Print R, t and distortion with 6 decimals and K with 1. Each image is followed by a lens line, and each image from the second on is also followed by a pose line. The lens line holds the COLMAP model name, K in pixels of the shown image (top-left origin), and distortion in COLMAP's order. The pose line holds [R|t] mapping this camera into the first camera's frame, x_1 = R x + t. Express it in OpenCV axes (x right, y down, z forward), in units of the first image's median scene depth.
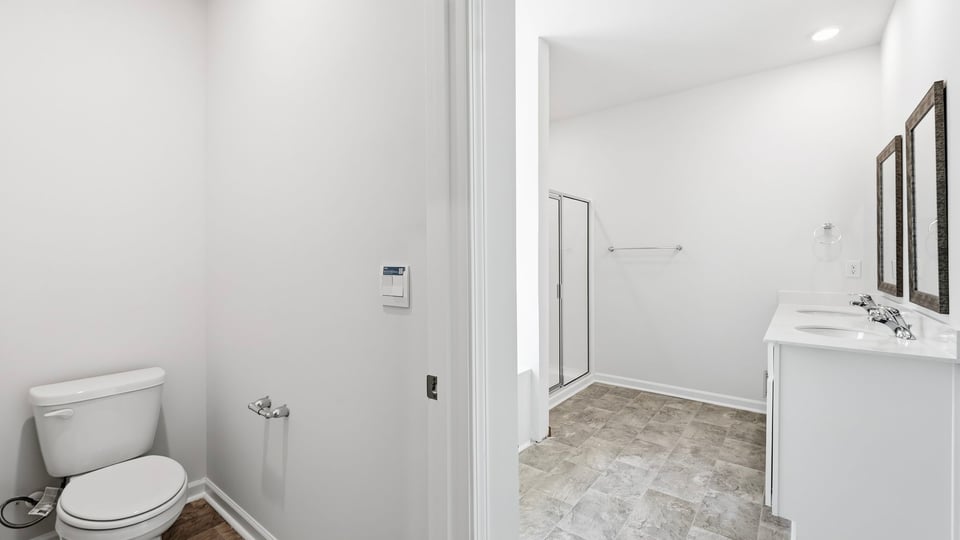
lens RADIAL K [[409.6, 0, 467.6], [0, 409.6, 258.9], [0, 0, 1]] dist [0.003985, -0.001487]
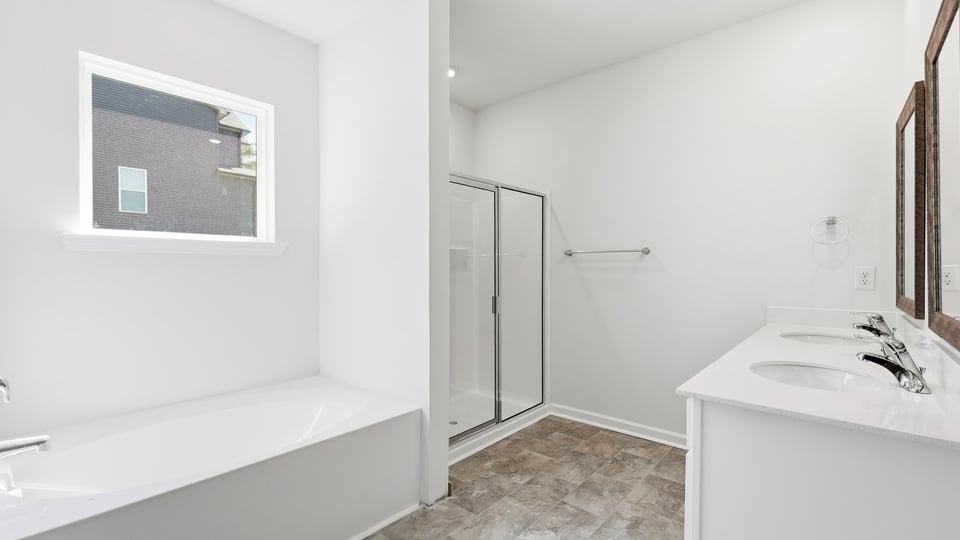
lens RADIAL K [[409.6, 0, 488.9], [0, 409.6, 271.0], [0, 0, 1]] dist [0.003985, -0.001487]
pose [[0.999012, 0.000555, -0.044438, 0.298825], [-0.000160, 0.999960, 0.008890, 0.005468], [0.044441, -0.008874, 0.998973, 0.234148]]
